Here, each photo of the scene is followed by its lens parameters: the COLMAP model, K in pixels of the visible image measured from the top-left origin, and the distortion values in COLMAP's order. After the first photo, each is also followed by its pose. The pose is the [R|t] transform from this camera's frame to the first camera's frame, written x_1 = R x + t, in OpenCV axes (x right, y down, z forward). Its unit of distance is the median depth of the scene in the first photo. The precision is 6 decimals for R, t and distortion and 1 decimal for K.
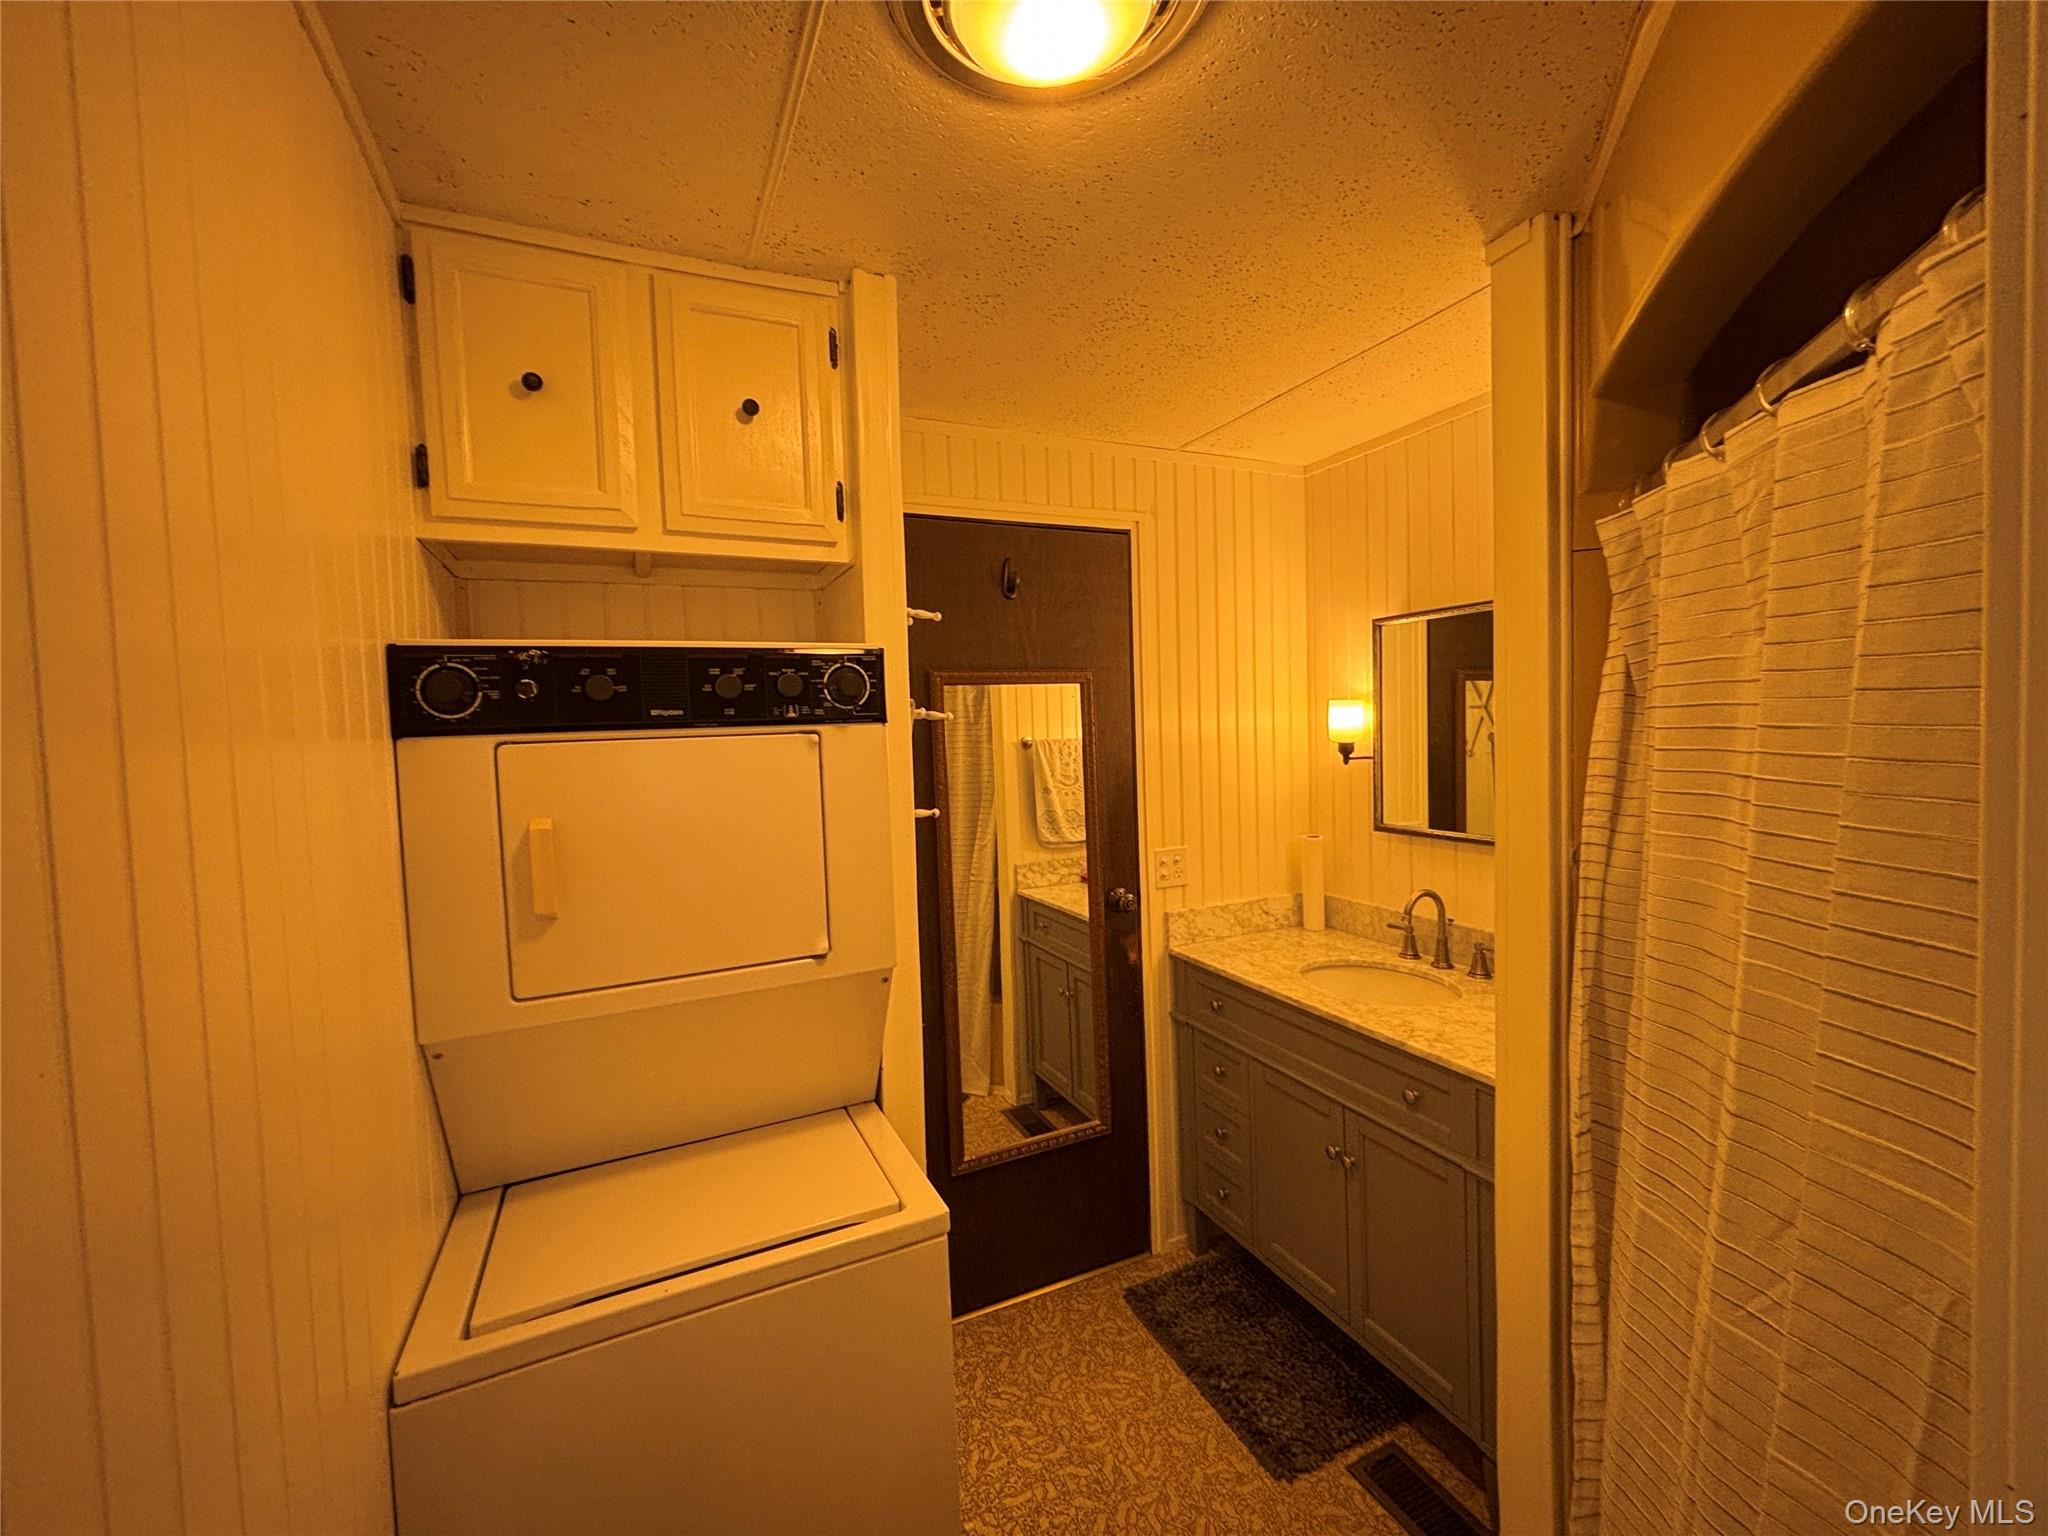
lens RADIAL K [[823.1, 0, 1024.1], [0, 823.1, 764.2], [0, 0, 1]] dist [0.006666, 0.000247]
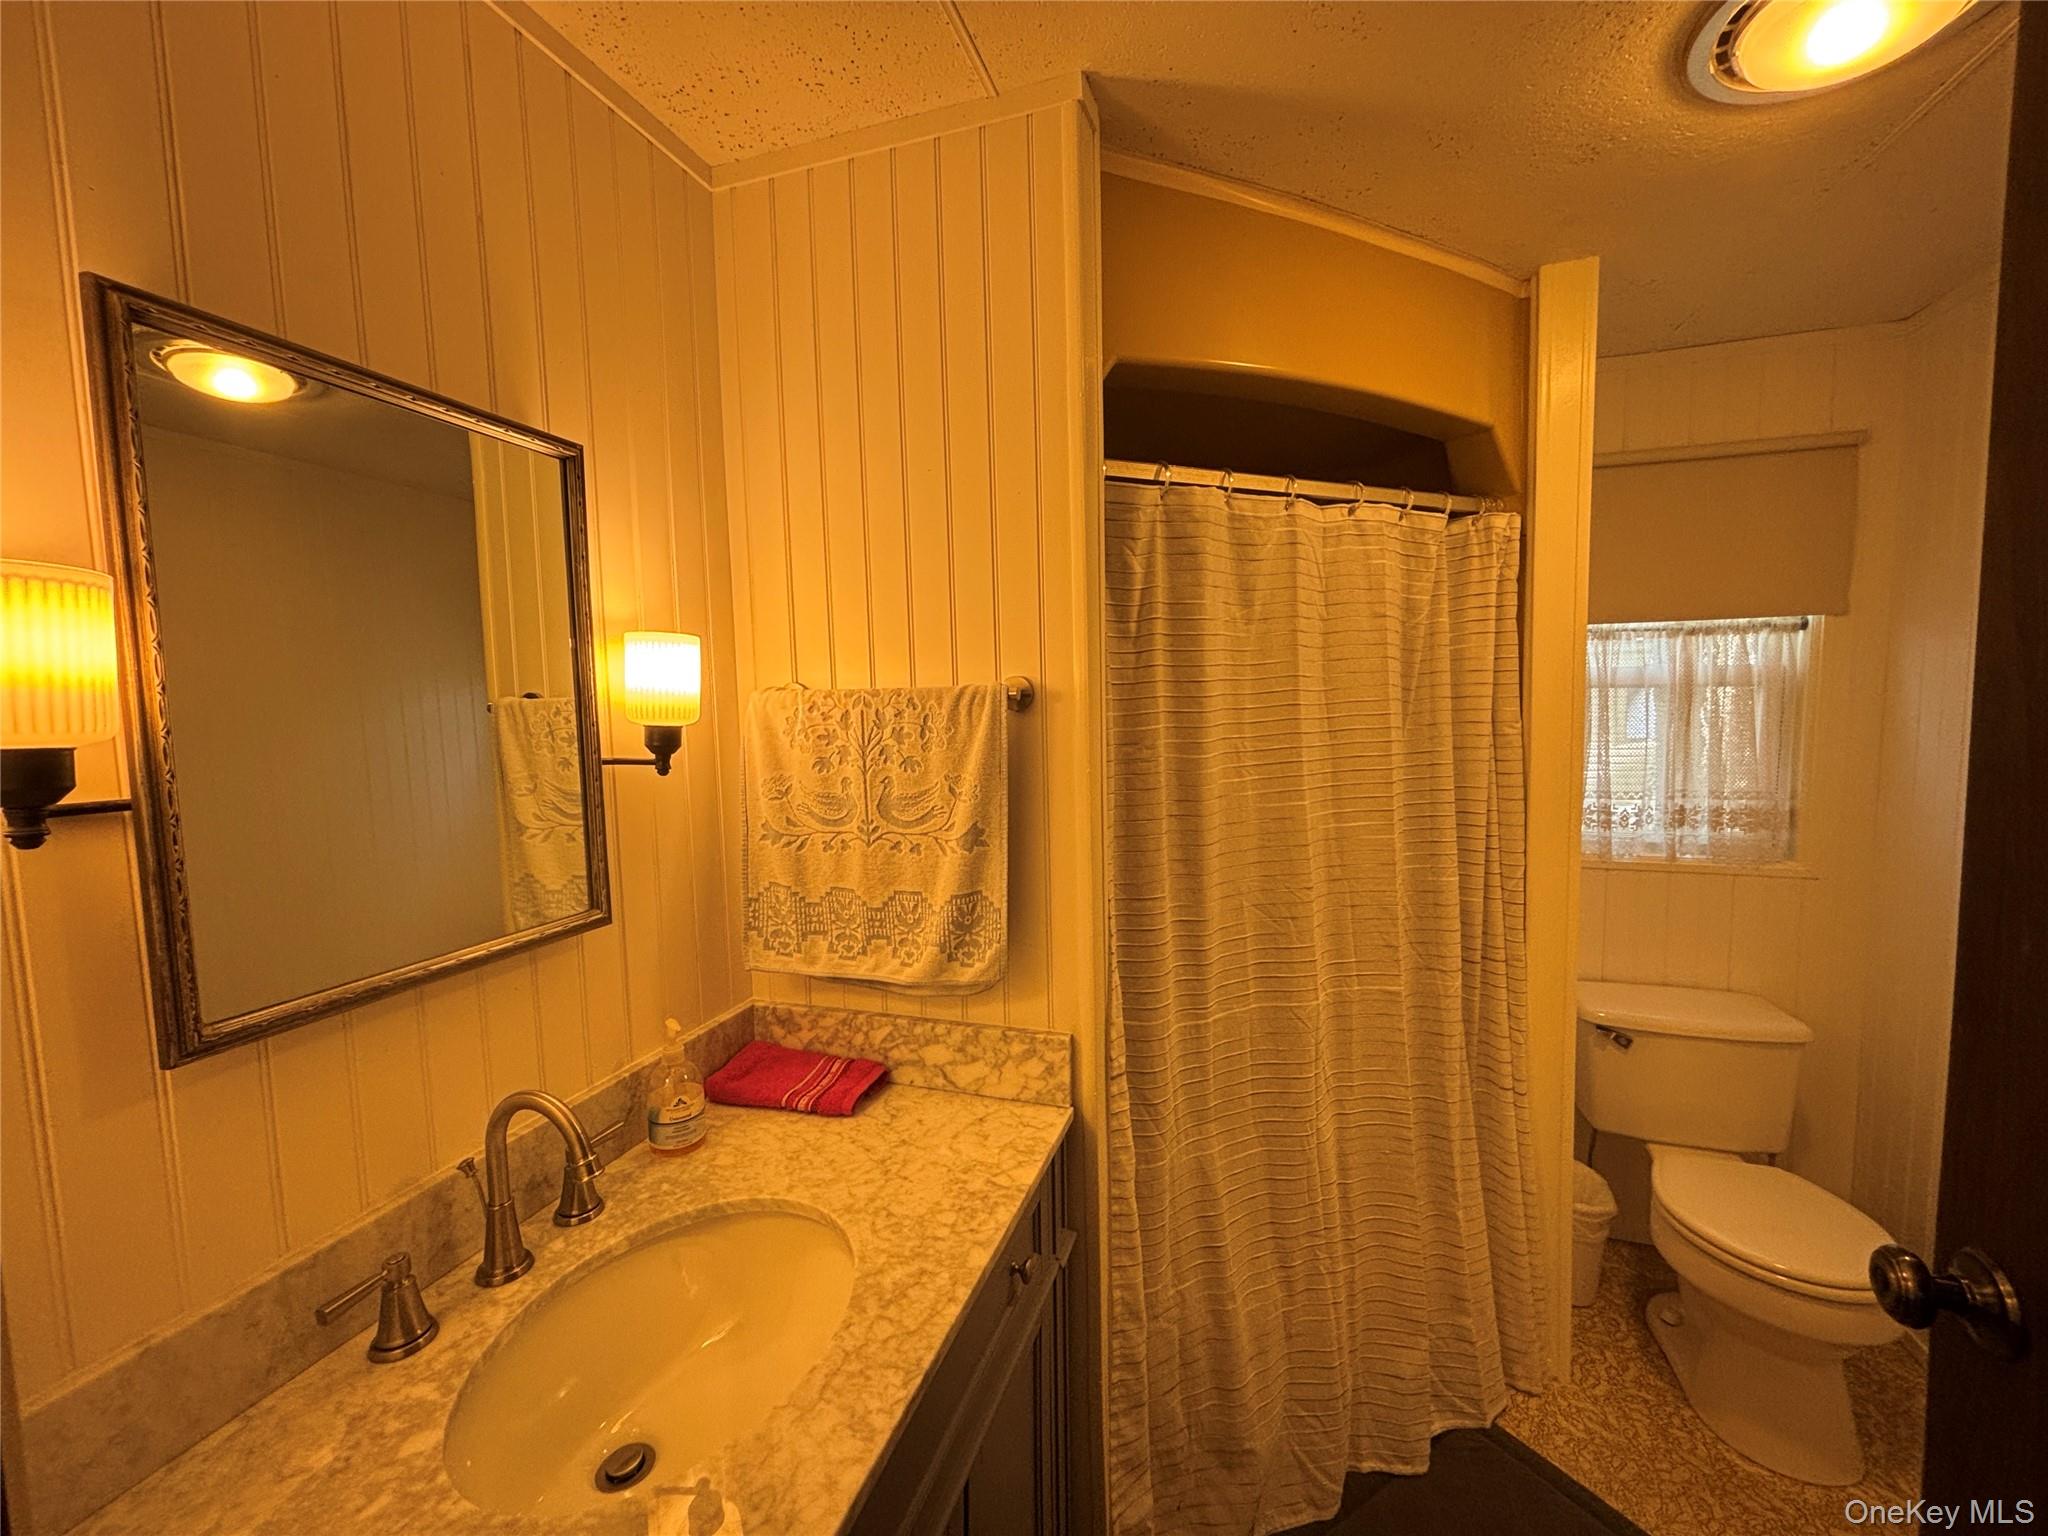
lens RADIAL K [[821.6, 0, 1024.9], [0, 821.6, 766.6], [0, 0, 1]] dist [0.006939, -0.000295]
pose [[-0.723577, -0.006602, 0.690212, 0.053994], [0.074148, 0.993424, 0.087235, -0.046836], [-0.686249, 0.114299, -0.718330, 1.987932]]
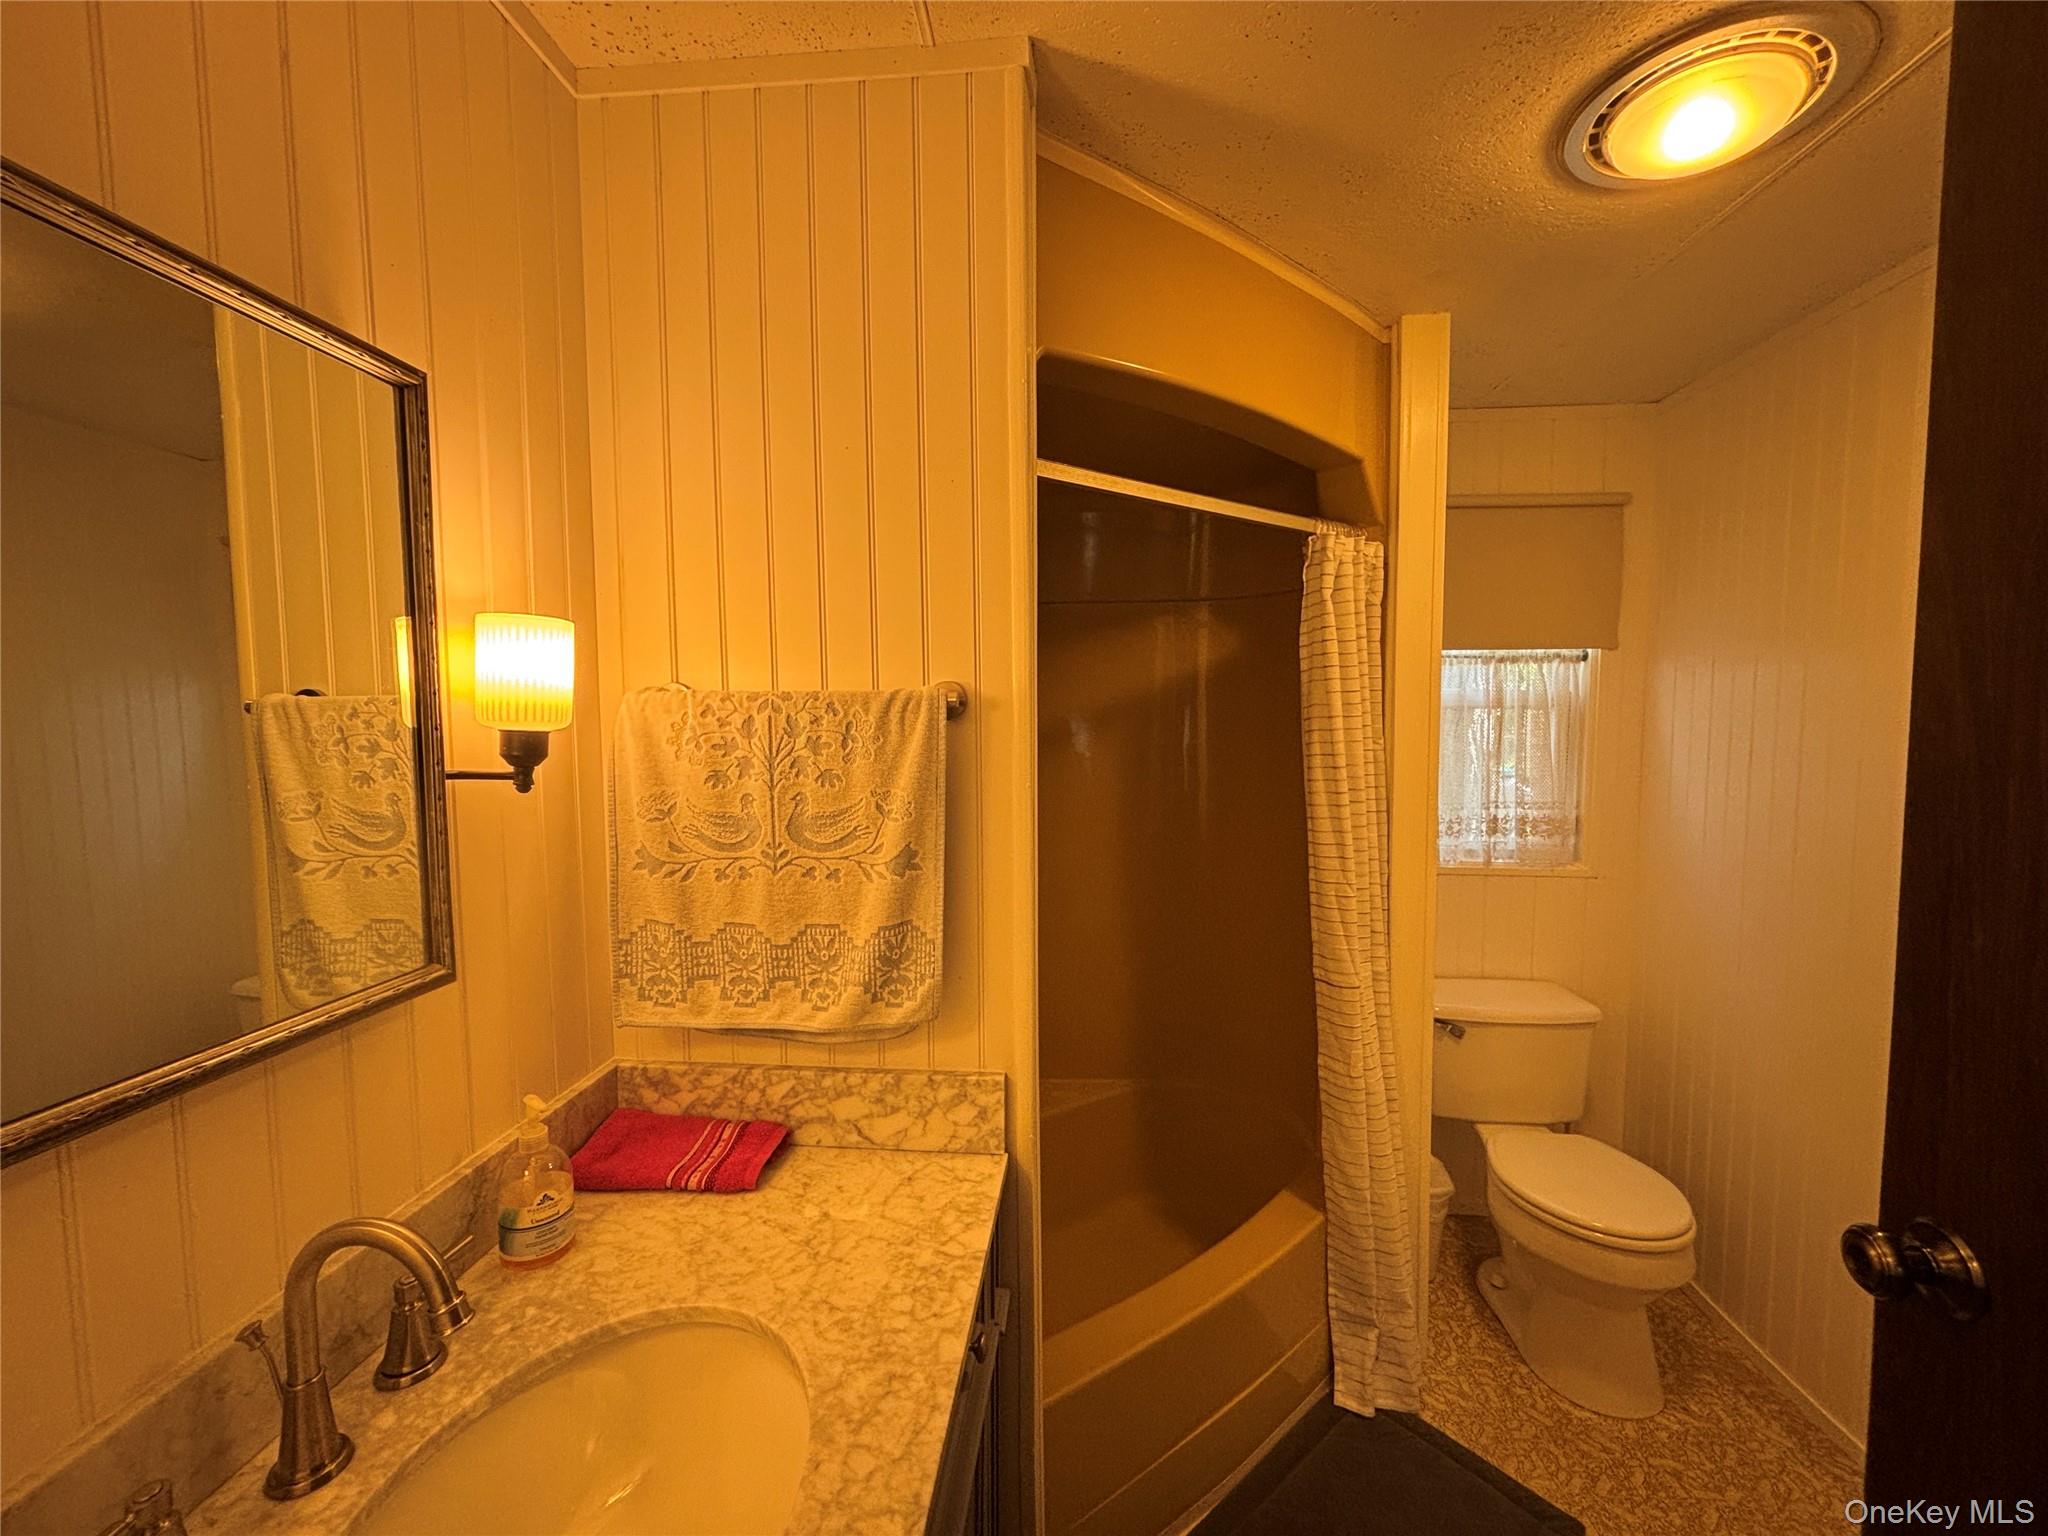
lens RADIAL K [[829.1, 0, 1023.0], [0, 829.1, 767.8], [0, 0, 1]] dist [-0.011372, 0.011901]
pose [[-0.859028, 0.004929, 0.511904, 0.222064], [0.055695, 0.994918, 0.083883, -0.046319], [-0.508889, 0.100568, -0.854937, 2.012450]]
